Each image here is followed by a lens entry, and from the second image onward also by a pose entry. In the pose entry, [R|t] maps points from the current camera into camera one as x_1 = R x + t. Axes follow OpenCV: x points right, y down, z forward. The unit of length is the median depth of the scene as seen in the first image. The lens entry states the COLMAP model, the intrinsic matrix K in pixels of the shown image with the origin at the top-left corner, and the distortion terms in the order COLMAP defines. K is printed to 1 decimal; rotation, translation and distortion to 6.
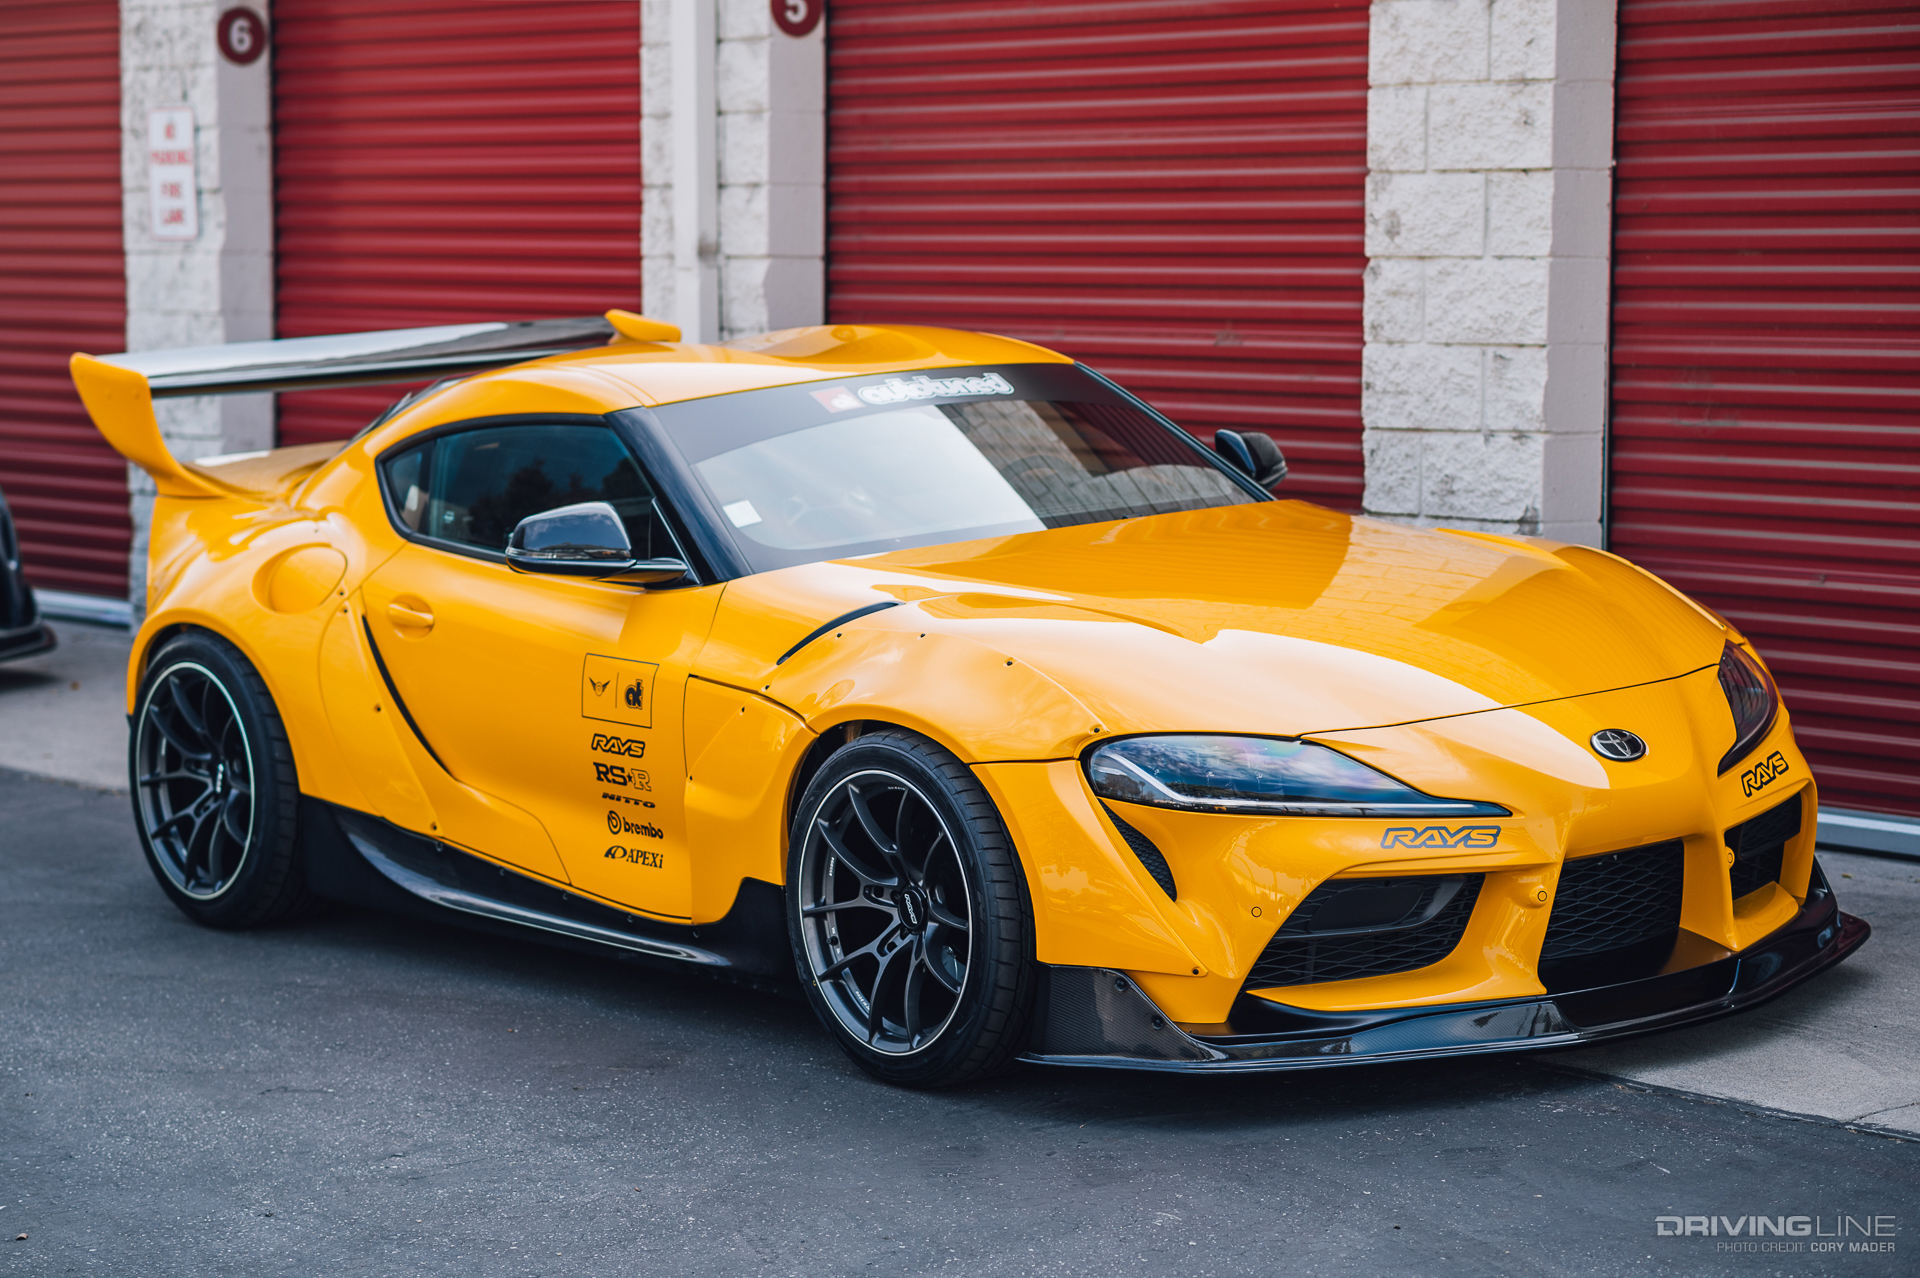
lens RADIAL K [[4649.8, 0, 960.6], [0, 4649.8, 646.4], [0, 0, 1]] dist [0.234559, 0.000000]
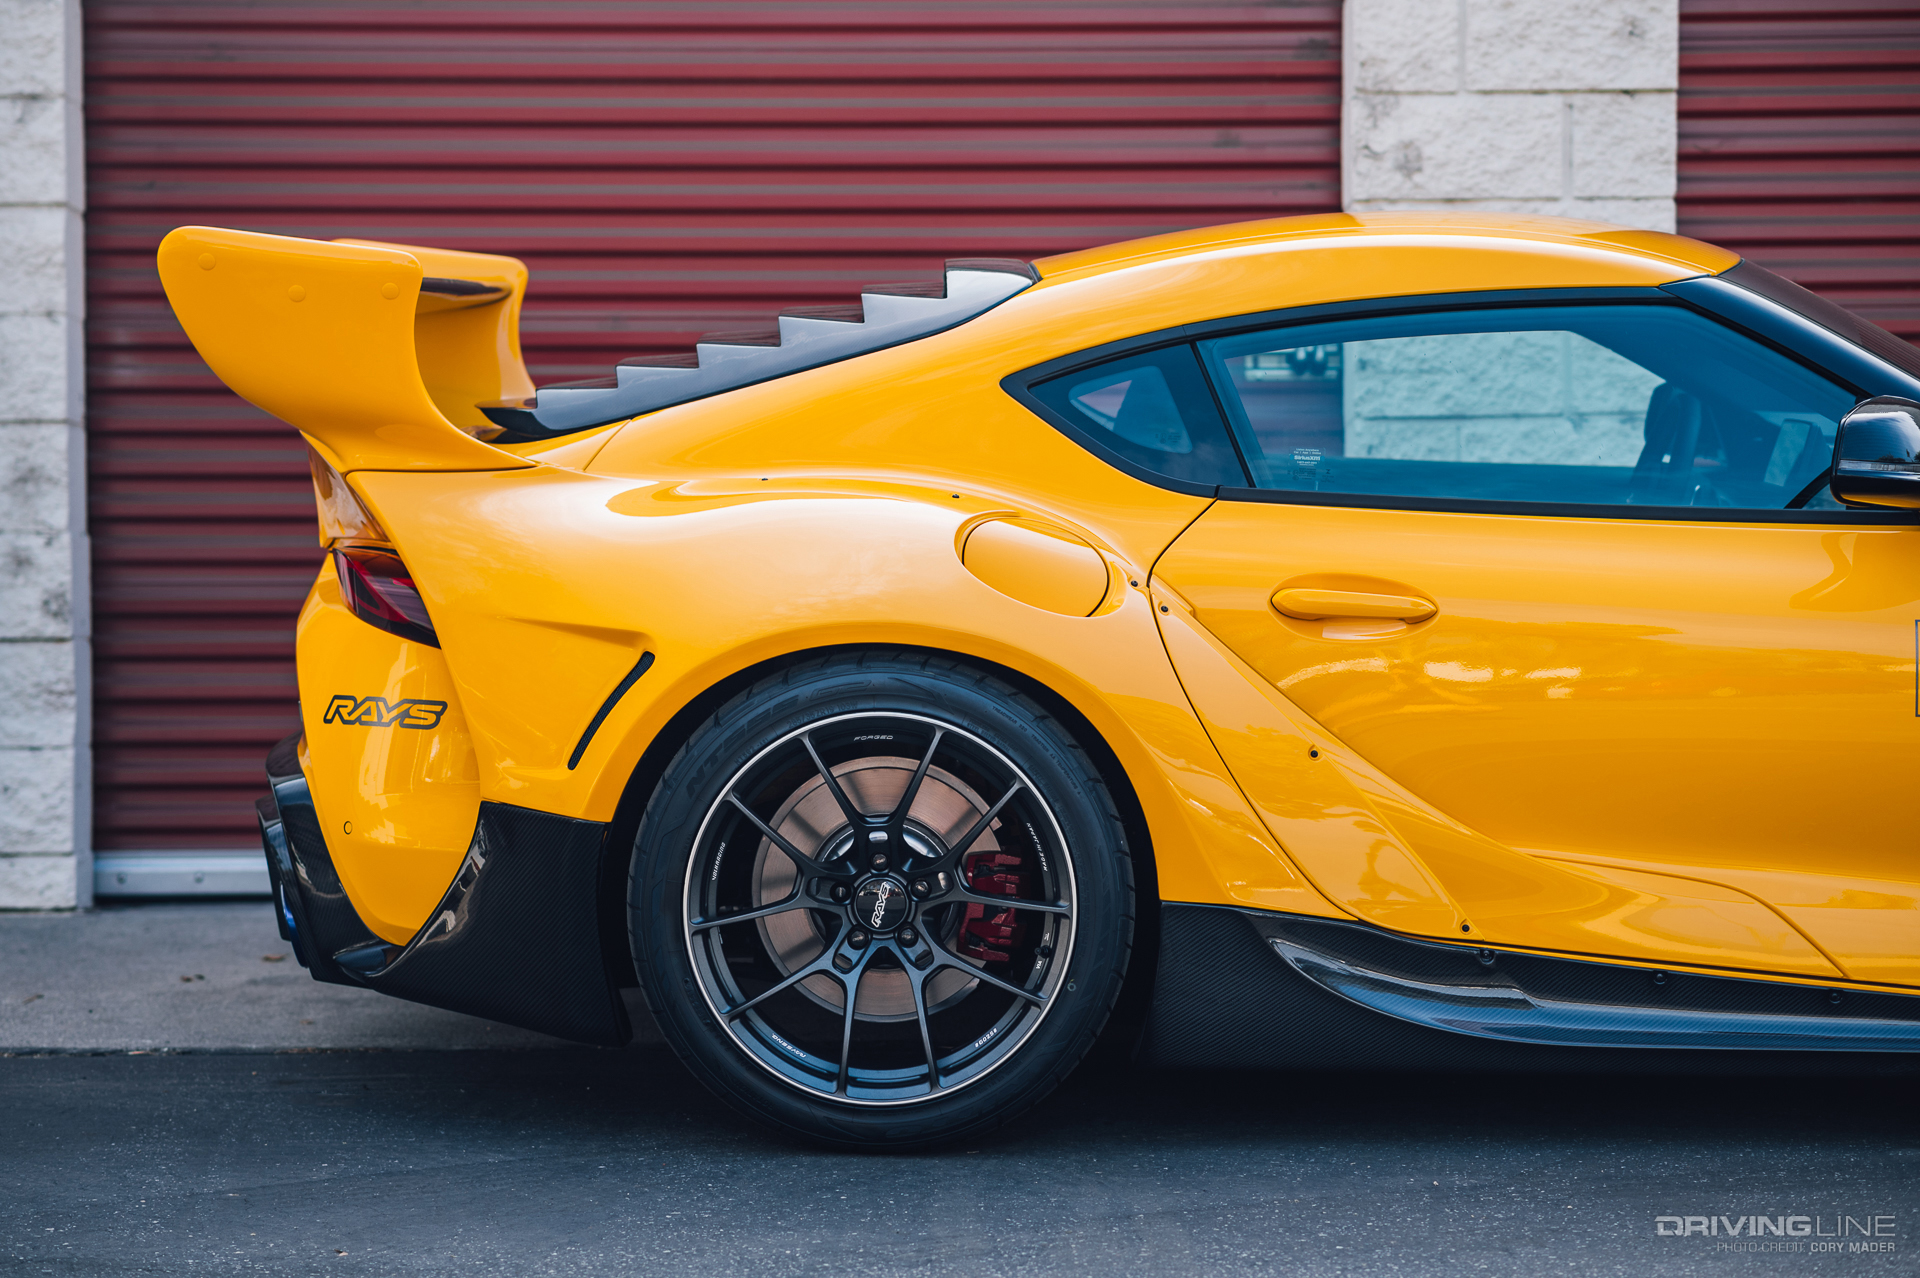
lens RADIAL K [[4649.8, 0, 959.0], [0, 4649.8, 628.8], [0, 0, 1]] dist [0.234559, 0.000000]
pose [[0.622881, -0.009264, 0.782262, -0.581411], [0.072798, 0.996278, -0.046168, 0.020025], [-0.778922, 0.085704, 0.621237, 0.583646]]
